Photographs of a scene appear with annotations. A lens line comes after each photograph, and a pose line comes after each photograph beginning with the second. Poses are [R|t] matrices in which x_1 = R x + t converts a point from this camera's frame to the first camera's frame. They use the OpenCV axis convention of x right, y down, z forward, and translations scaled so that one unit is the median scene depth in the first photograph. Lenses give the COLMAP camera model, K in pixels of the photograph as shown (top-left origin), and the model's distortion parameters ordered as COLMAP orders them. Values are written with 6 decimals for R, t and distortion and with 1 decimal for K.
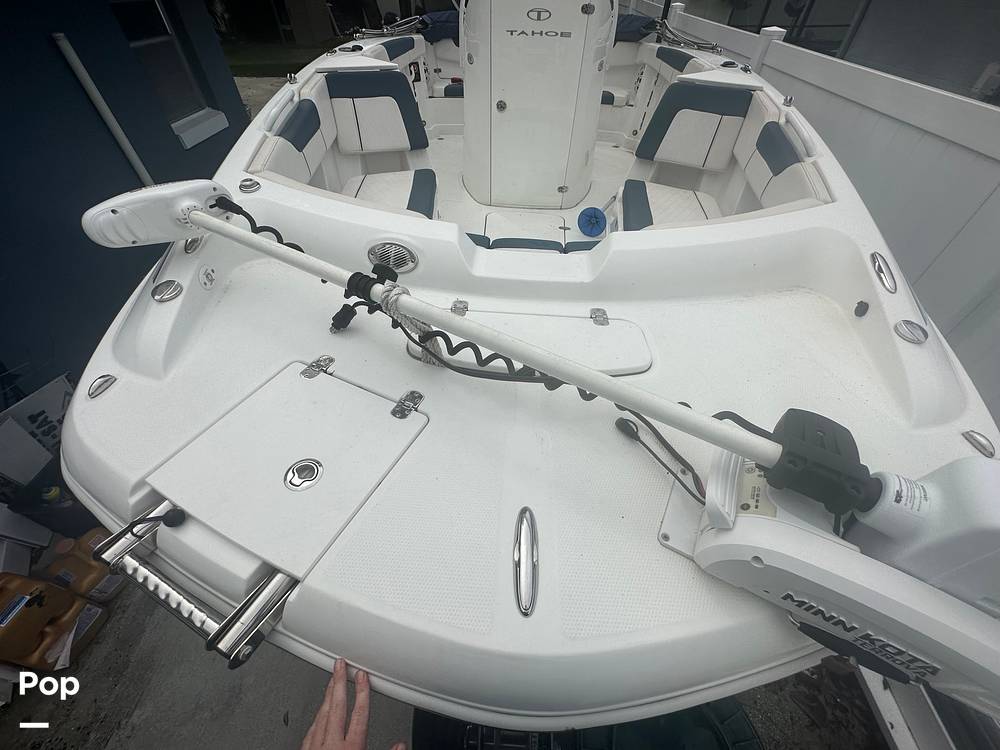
lens RADIAL K [[403.9, 0, 496.9], [0, 403.9, 373.7], [0, 0, 1]] dist [-0.004308, 0.000487]
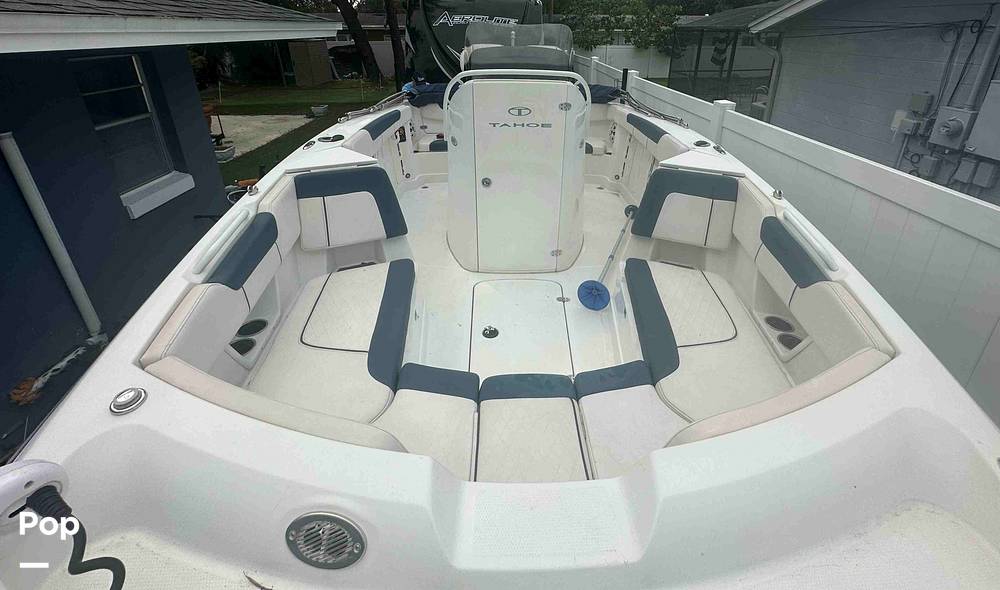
lens RADIAL K [[427.5, 0, 527.5], [0, 427.5, 190.2], [0, 0, 1]] dist [-0.004388, -0.000121]
pose [[0.994057, -0.036683, 0.102497, 0.003337], [0.075745, 0.909310, -0.409168, -0.240805], [-0.078192, 0.414500, 0.906684, 0.072001]]
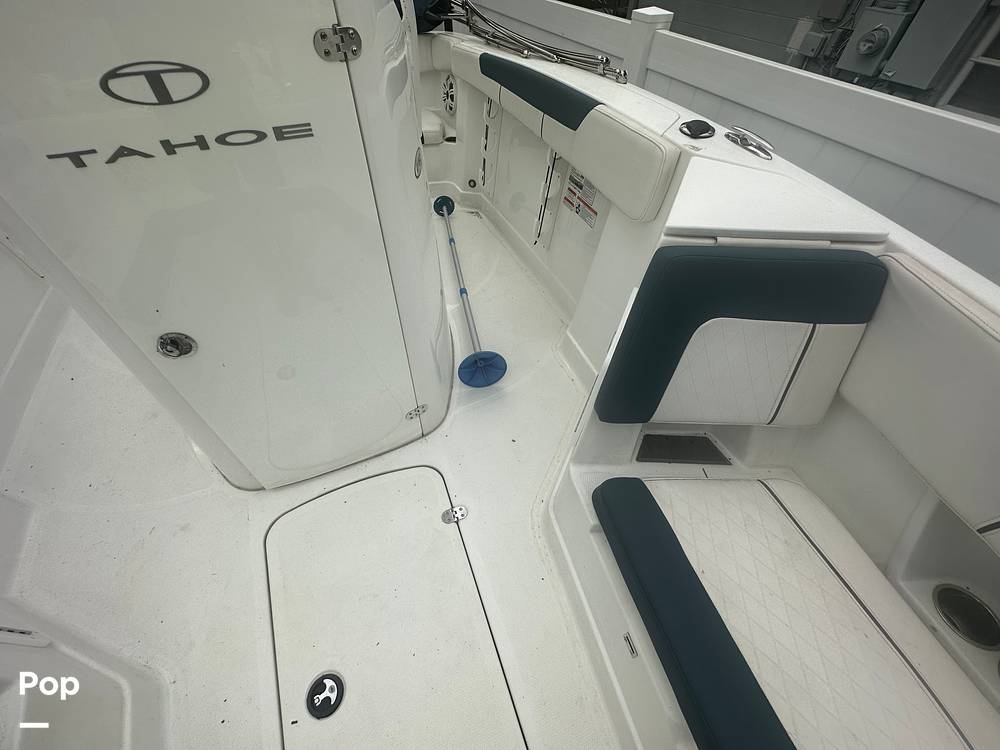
lens RADIAL K [[403.9, 0, 497.7], [0, 403.9, 376.0], [0, 0, 1]] dist [-0.004308, 0.000487]
pose [[0.895424, -0.337245, 0.290659, 0.157358], [0.316324, 0.941321, 0.117702, -0.654437], [-0.313298, -0.013451, 0.949560, 0.661130]]
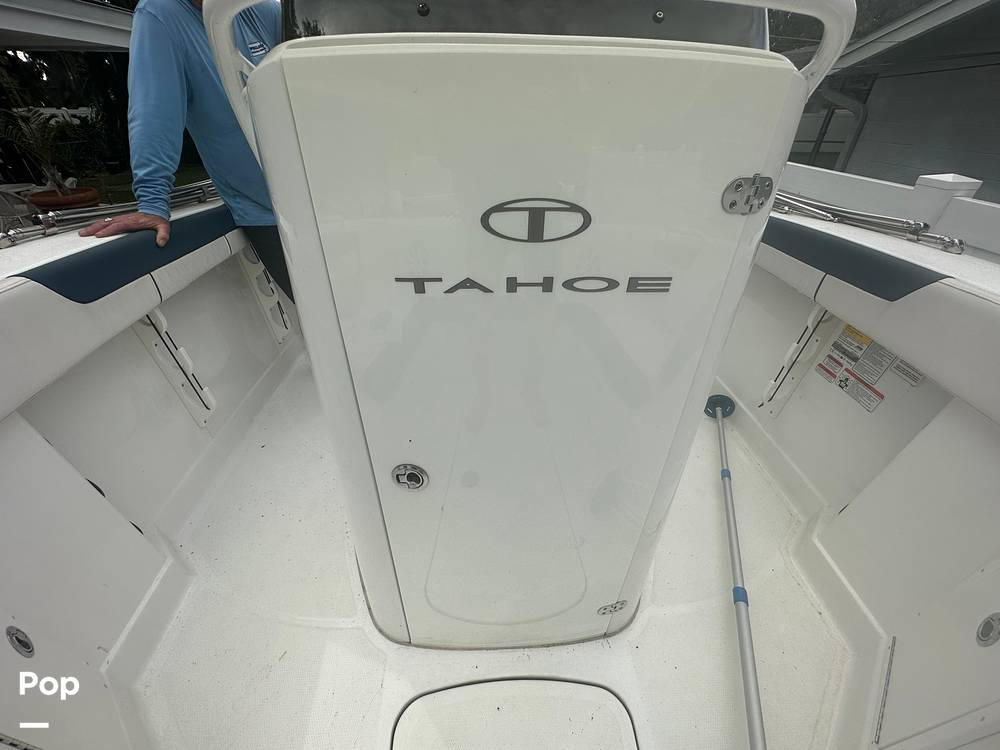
lens RADIAL K [[403.9, 0, 495.5], [0, 403.9, 373.1], [0, 0, 1]] dist [-0.004308, 0.000487]
pose [[0.997875, -0.041968, 0.049847, 0.066230], [0.050706, 0.980570, -0.189504, -0.746776], [-0.040925, 0.191629, 0.980614, 0.777349]]
